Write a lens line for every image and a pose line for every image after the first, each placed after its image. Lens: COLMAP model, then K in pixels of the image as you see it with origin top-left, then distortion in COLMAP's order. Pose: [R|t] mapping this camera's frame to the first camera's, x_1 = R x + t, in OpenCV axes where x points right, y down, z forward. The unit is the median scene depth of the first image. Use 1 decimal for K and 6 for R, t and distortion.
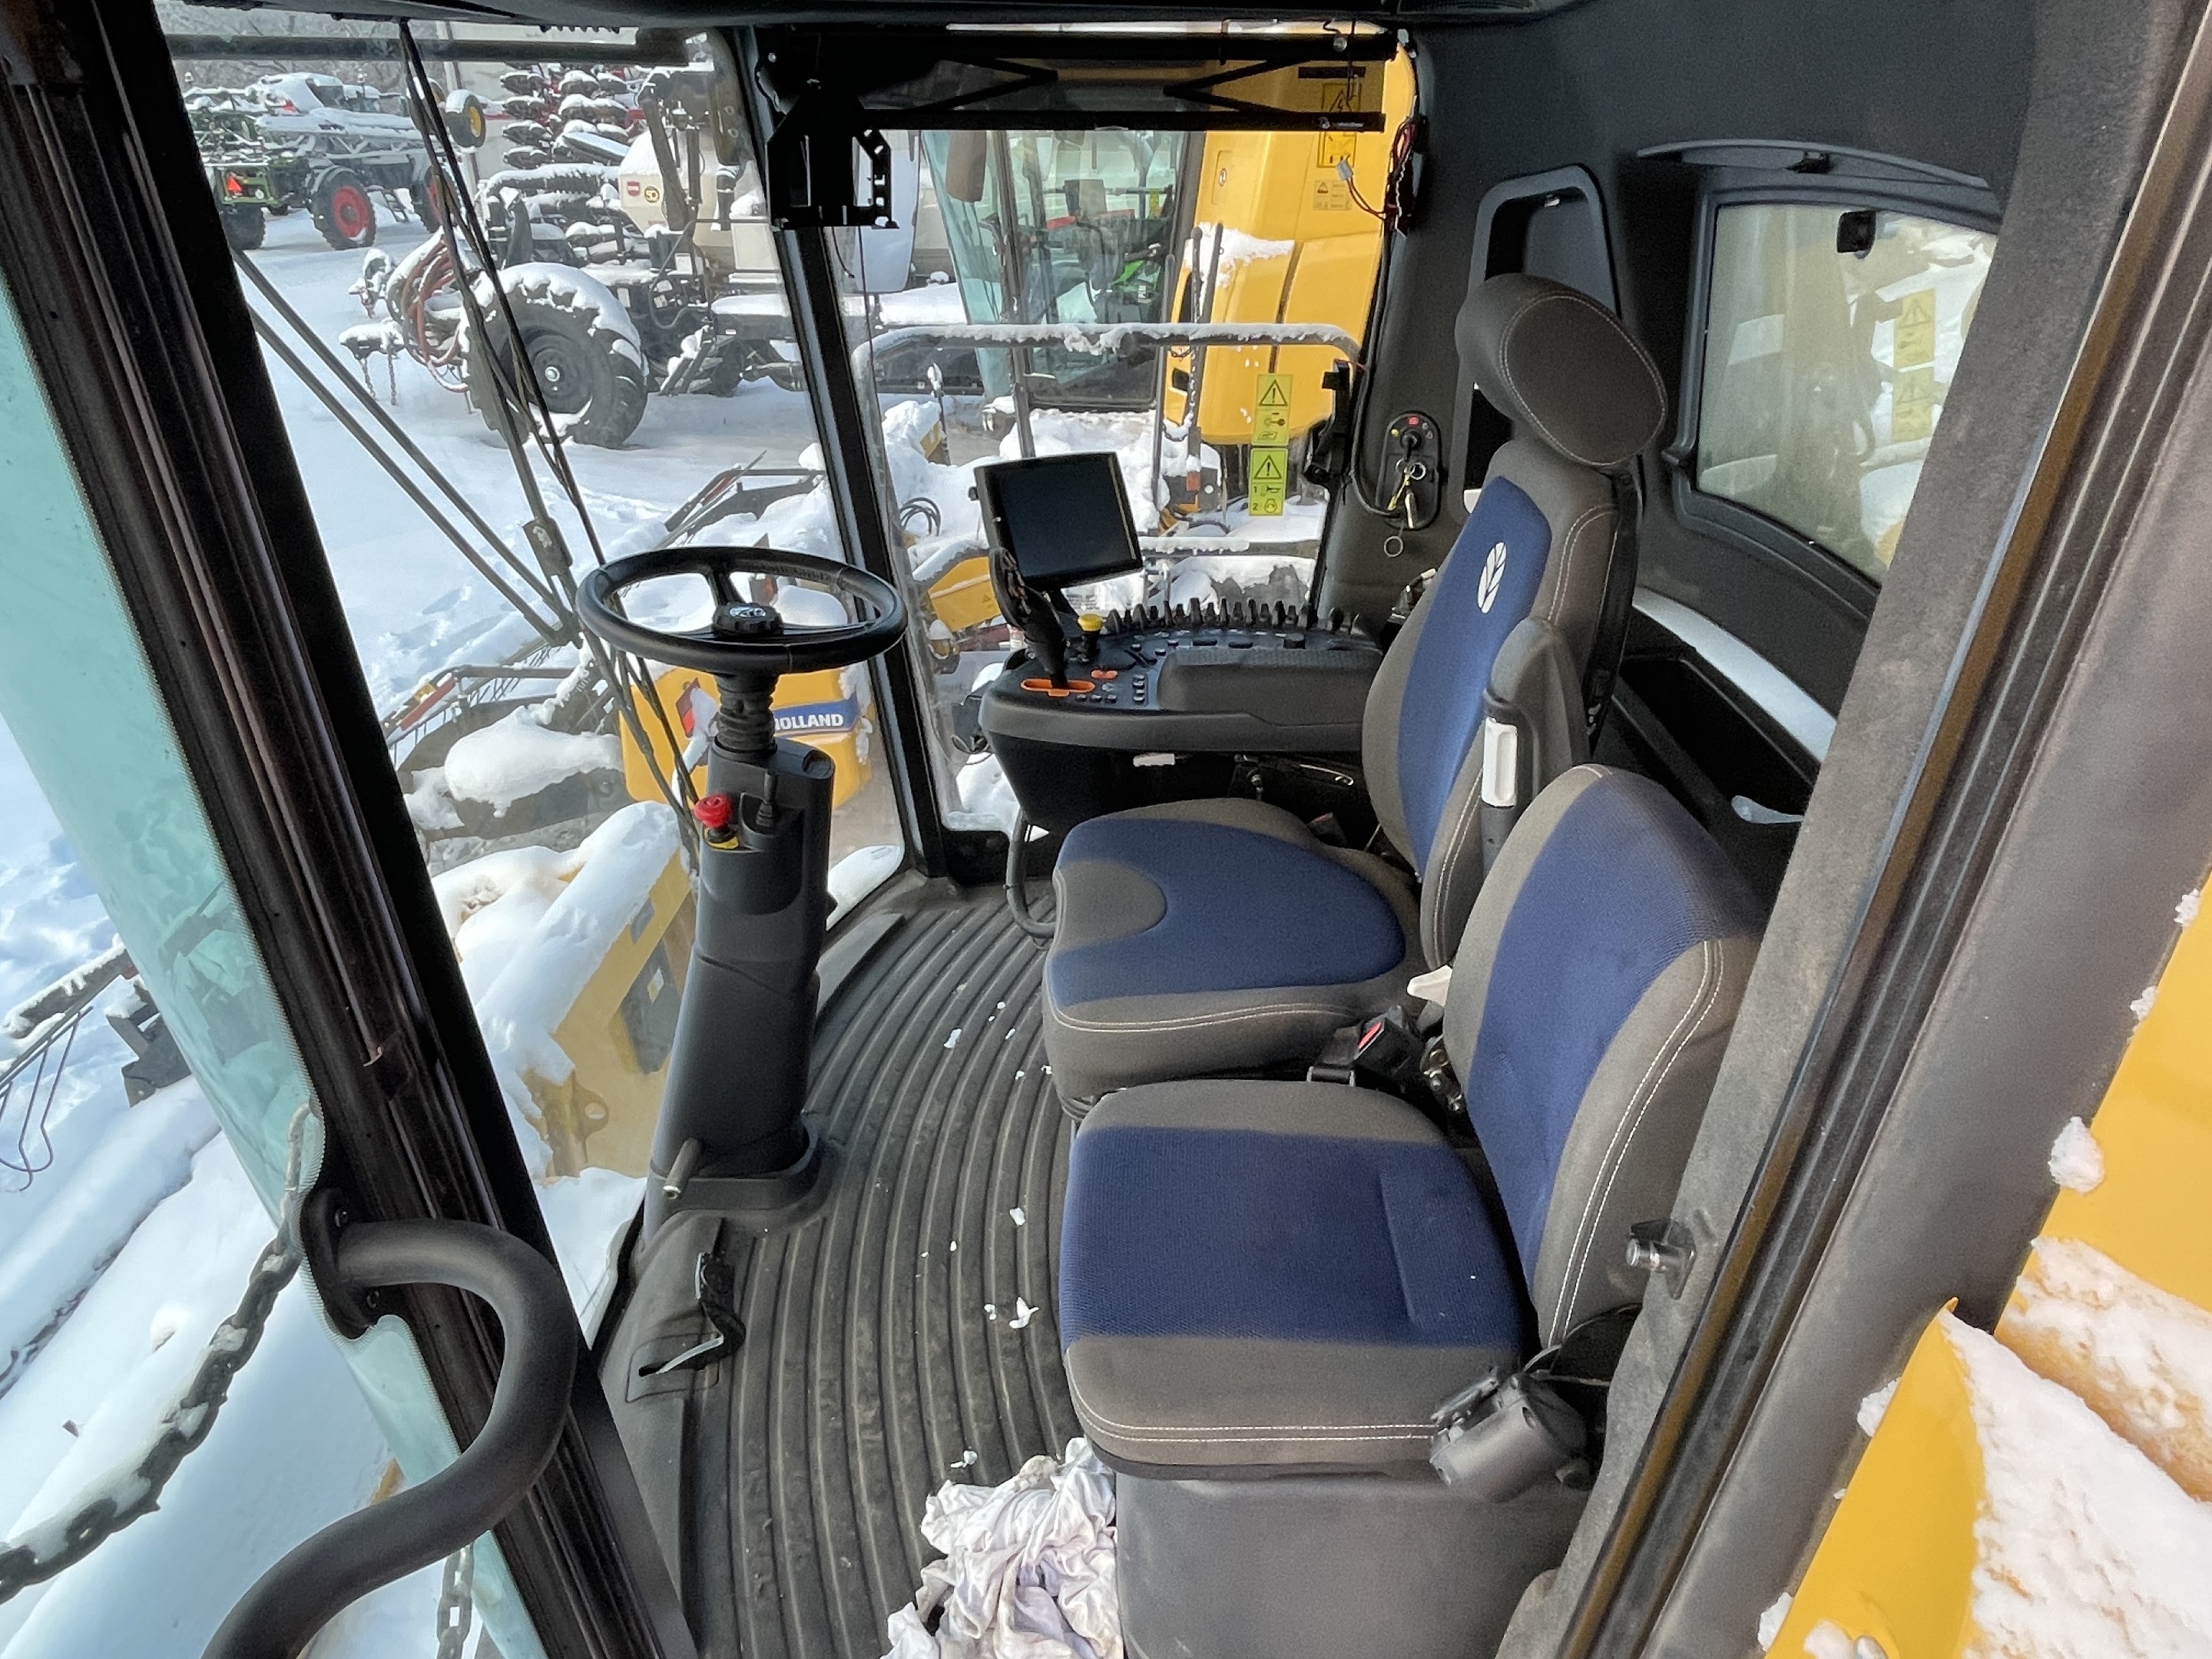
lens RADIAL K [[1408.4, 0, 1103.3], [0, 1408.4, 879.5], [0, 0, 1]] dist [0.022741, -0.034719]
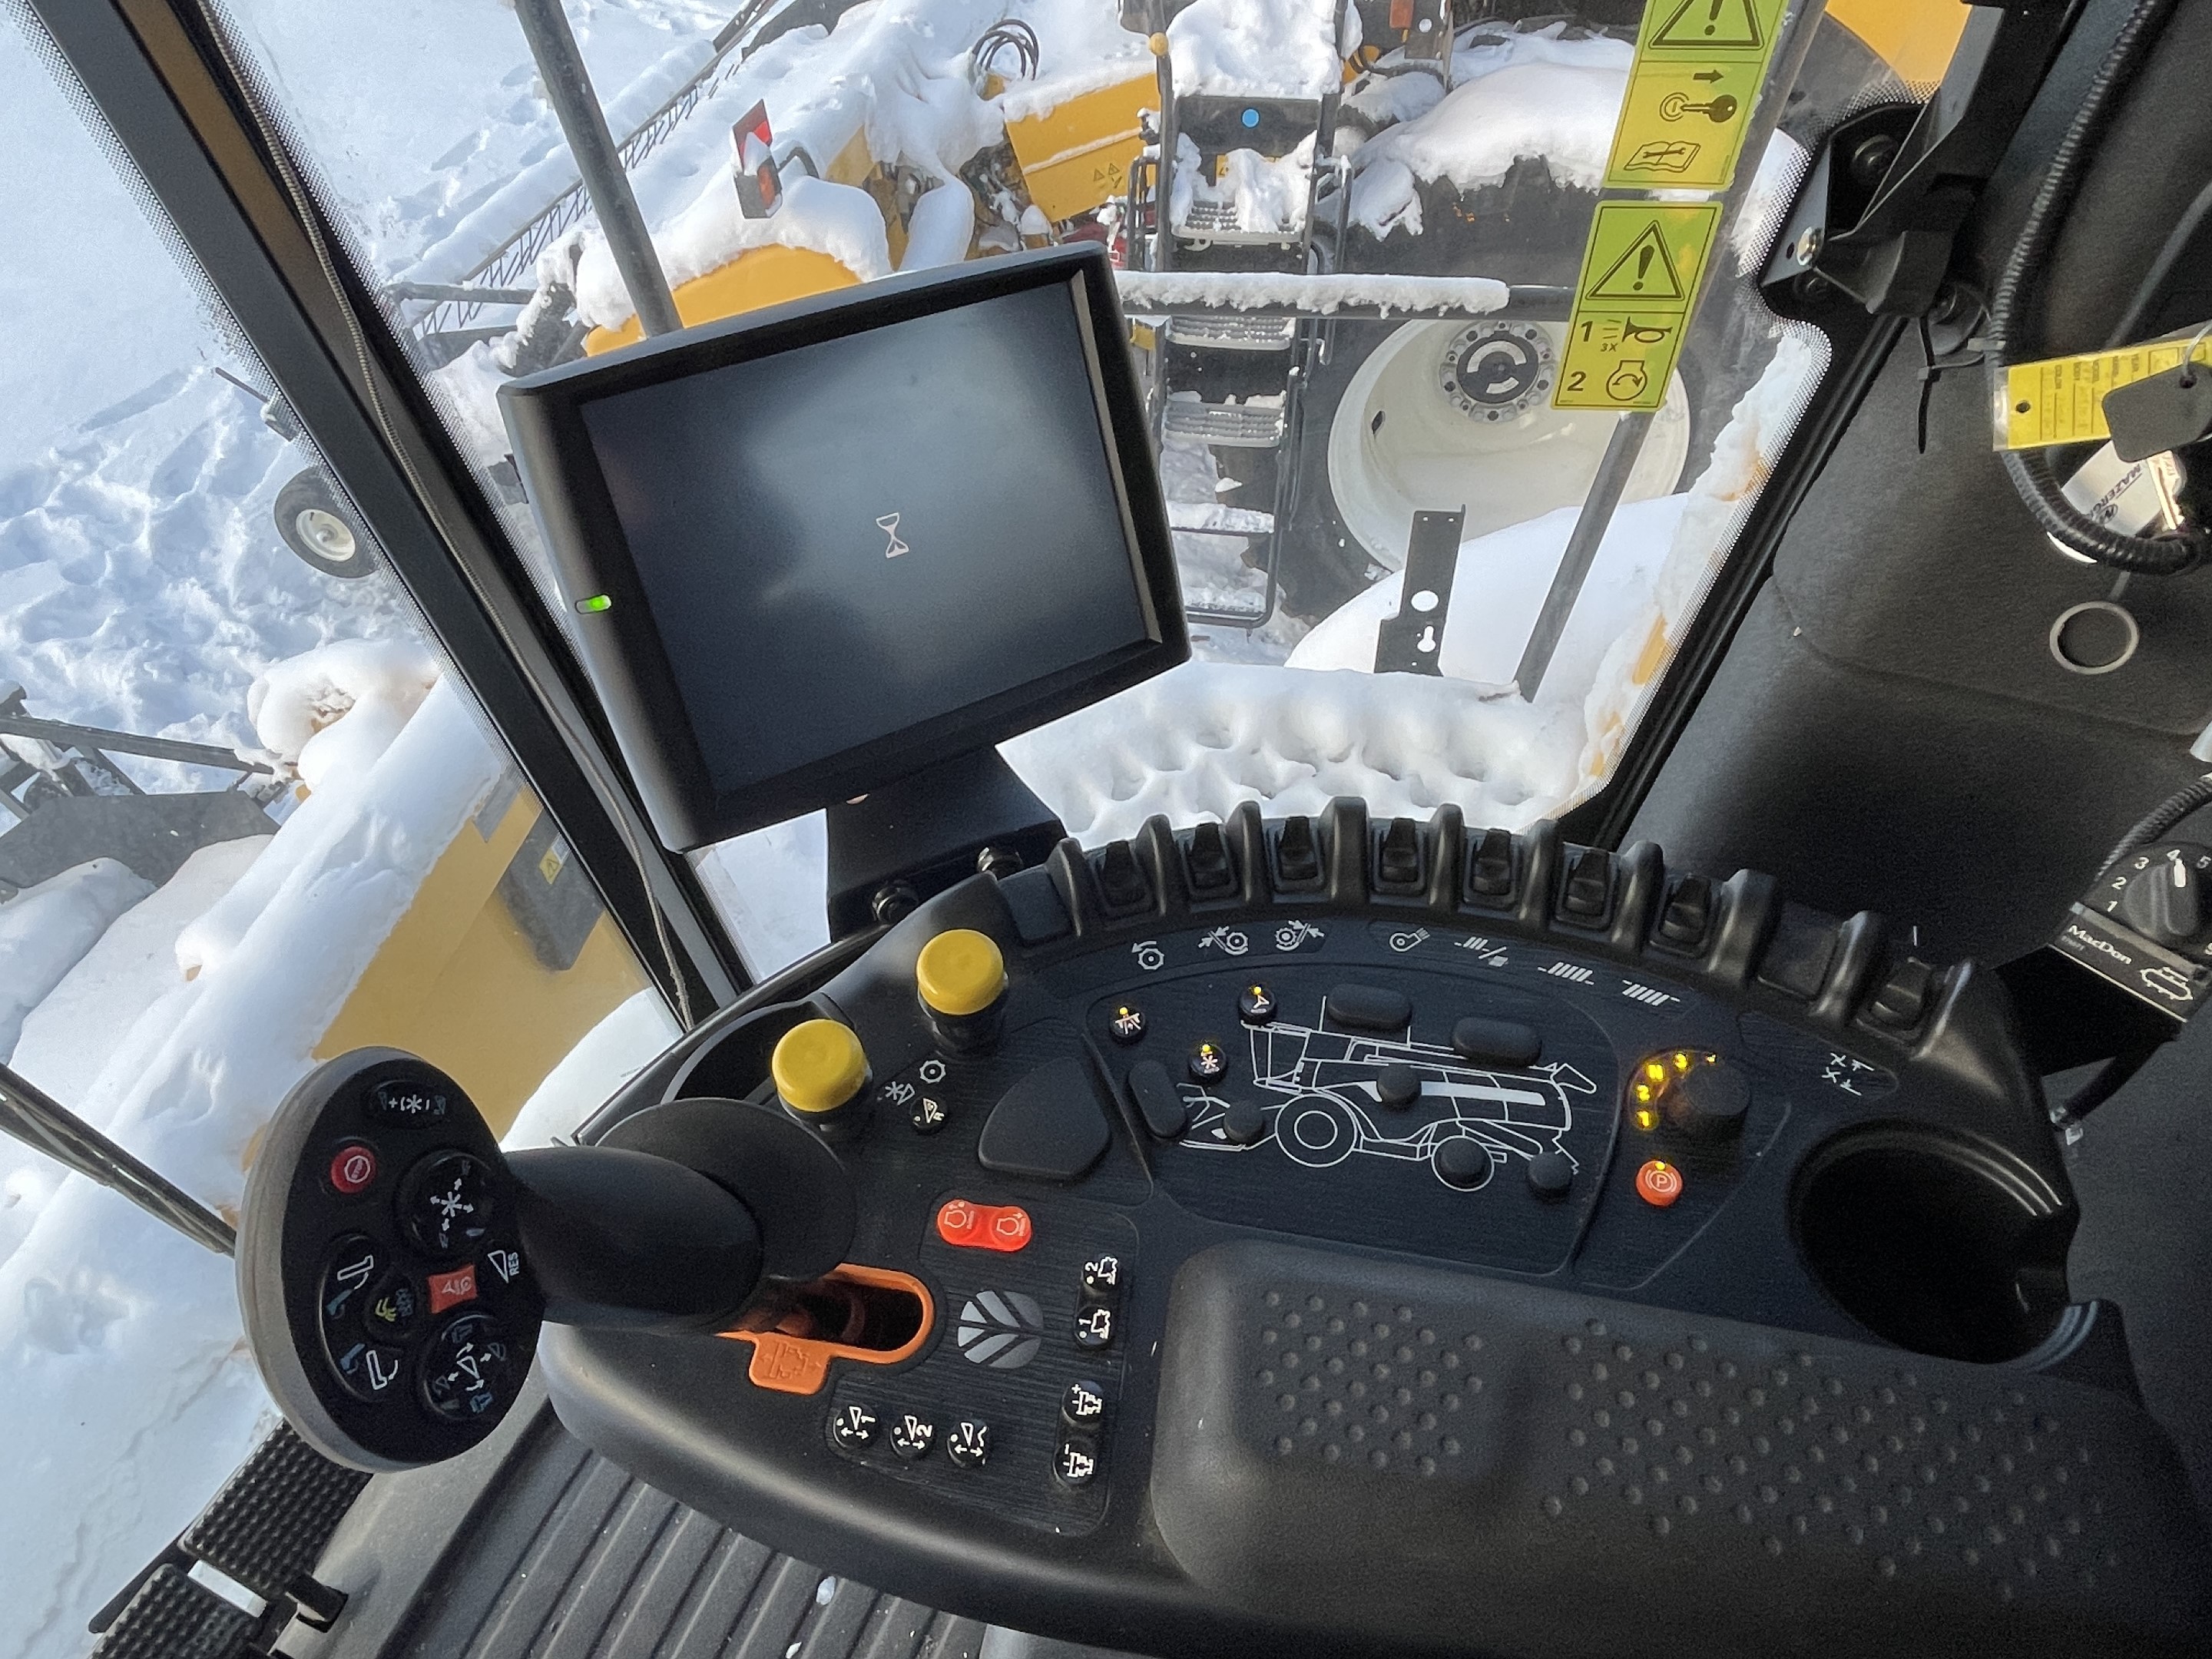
lens RADIAL K [[1402.4, 0, 1075.5], [0, 1402.4, 844.5], [0, 0, 1]] dist [0.000838, -0.001372]
pose [[0.991049, 0.063032, -0.117684, 0.013825], [-0.025723, 0.955161, 0.294969, -0.090332], [0.131000, -0.289301, 0.948232, 0.231871]]
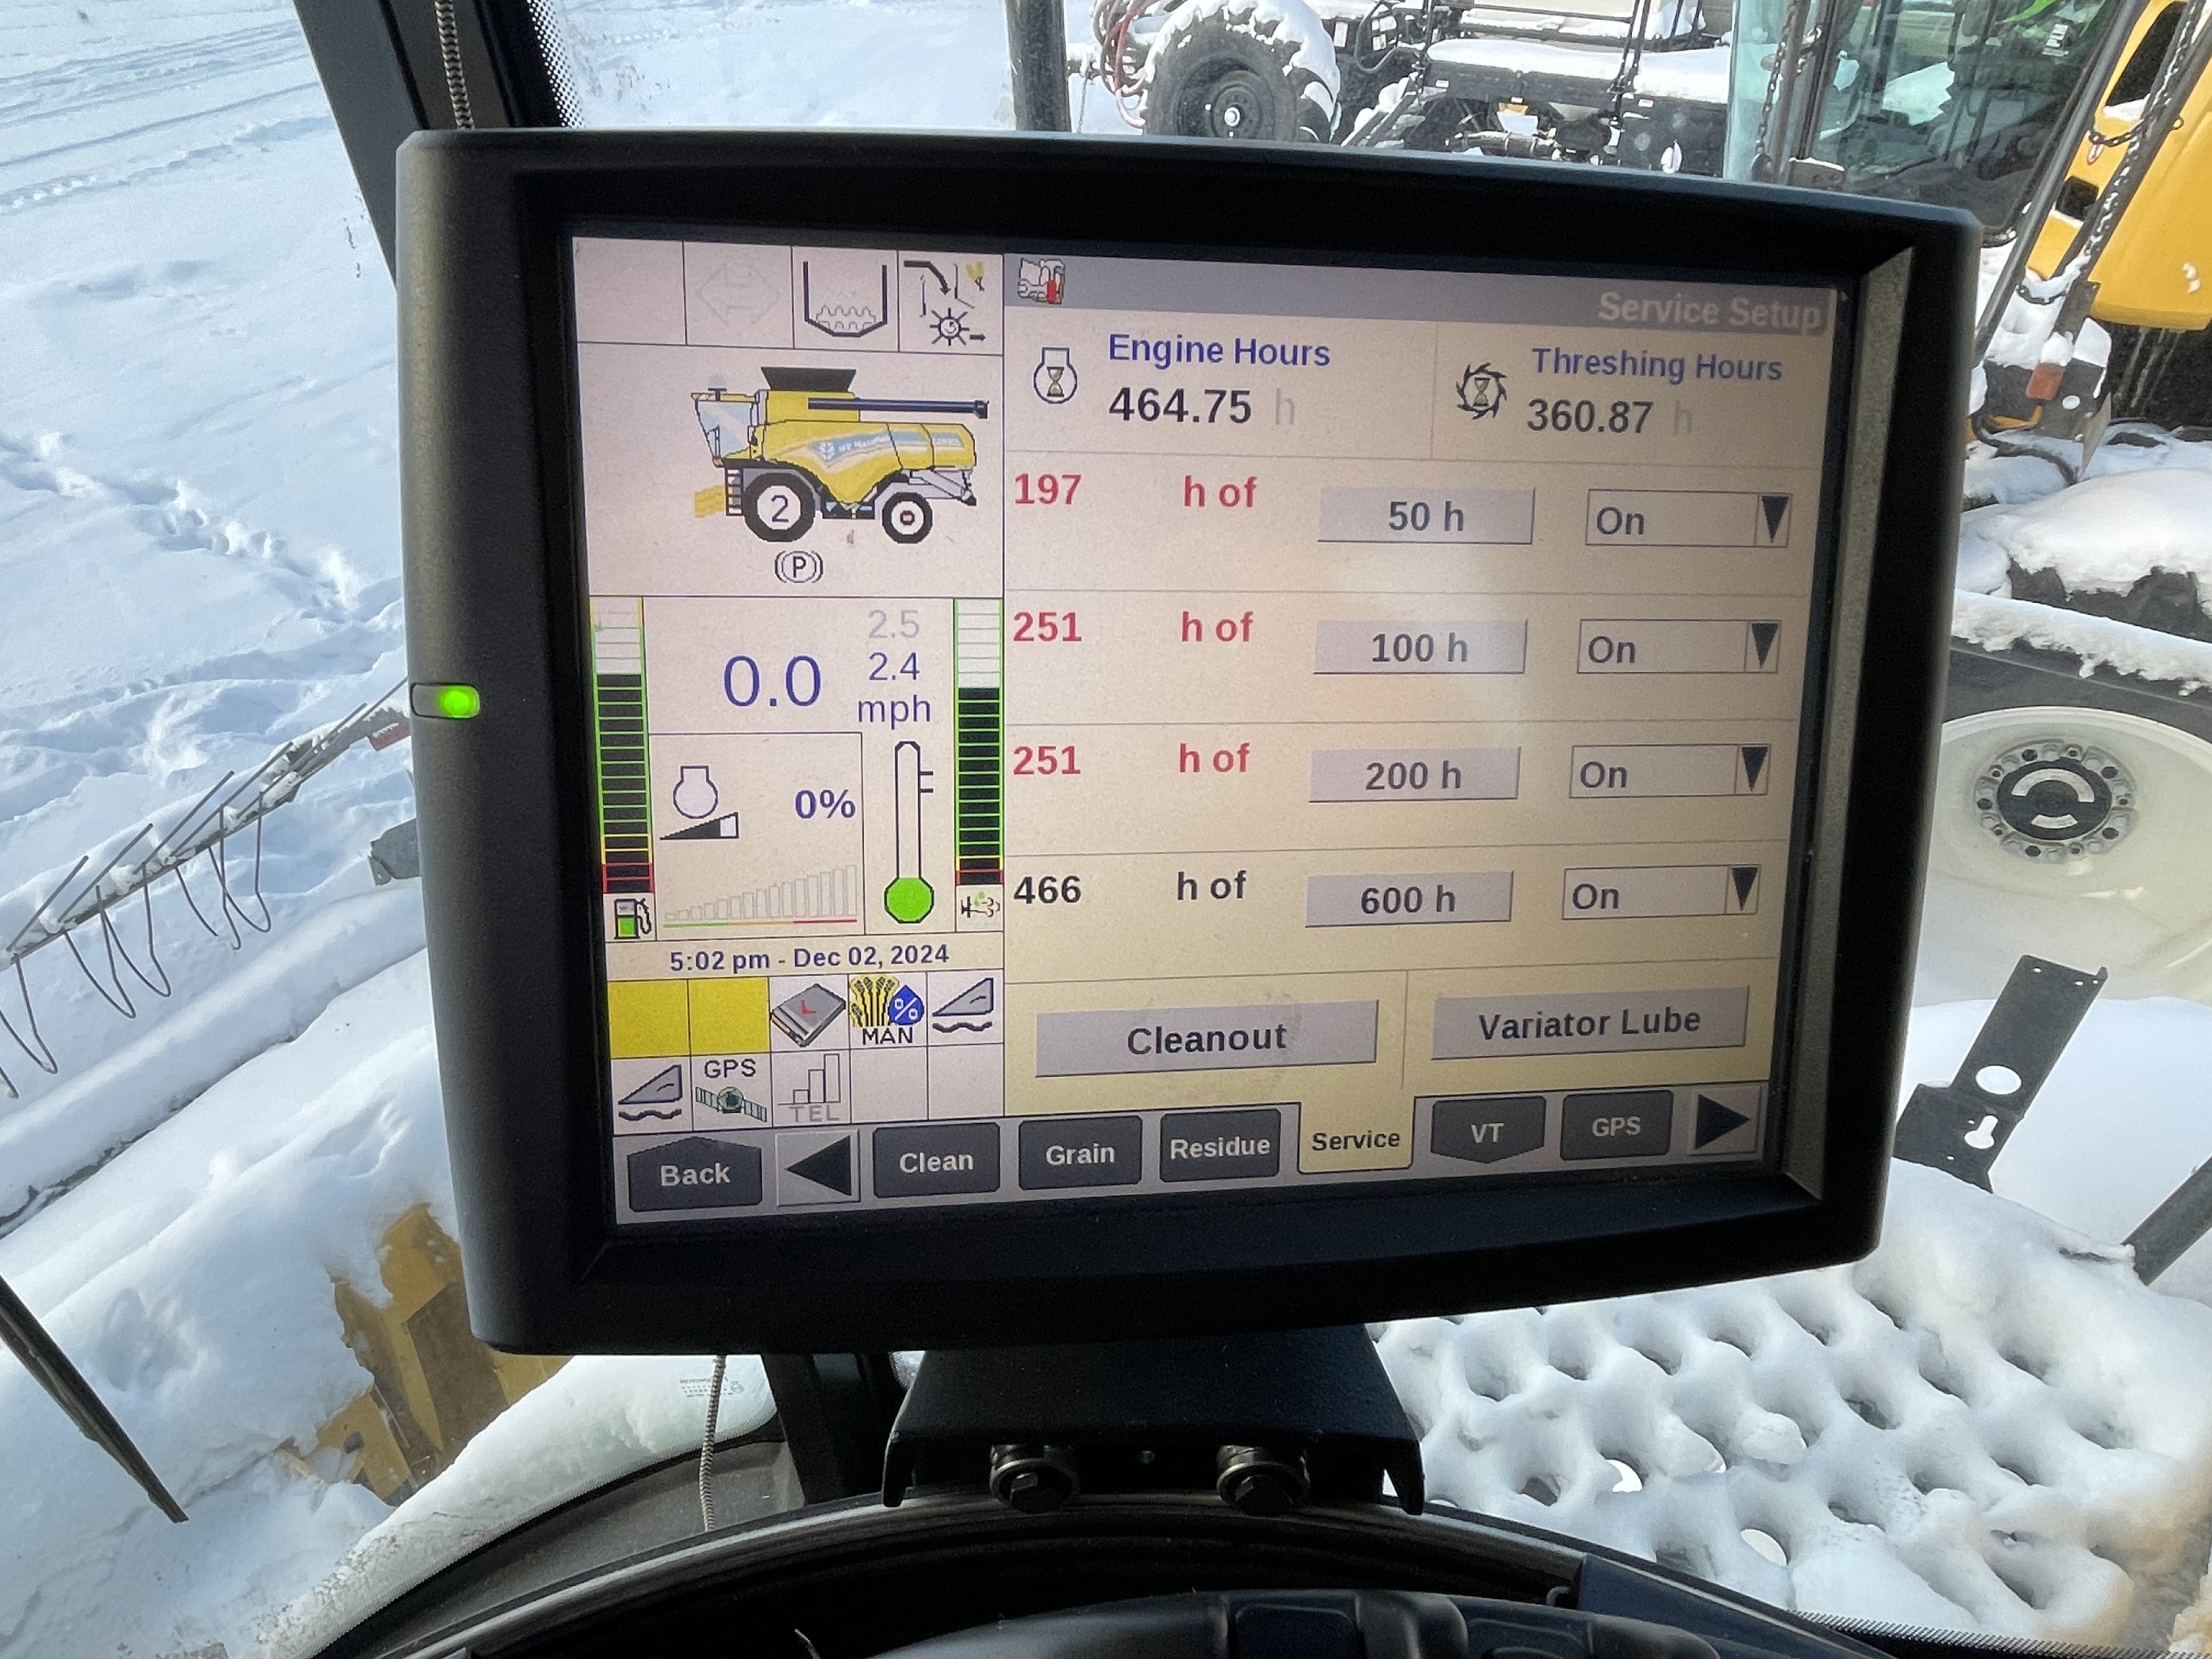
lens RADIAL K [[1408.5, 0, 1029.2], [0, 1408.5, 840.6], [0, 0, 1]] dist [-0.004288, -0.001332]
pose [[0.858425, 0.312123, -0.407046, 0.002542], [-0.265311, 0.949337, 0.168433, -0.085371], [0.438996, -0.036593, 0.897744, 0.281061]]
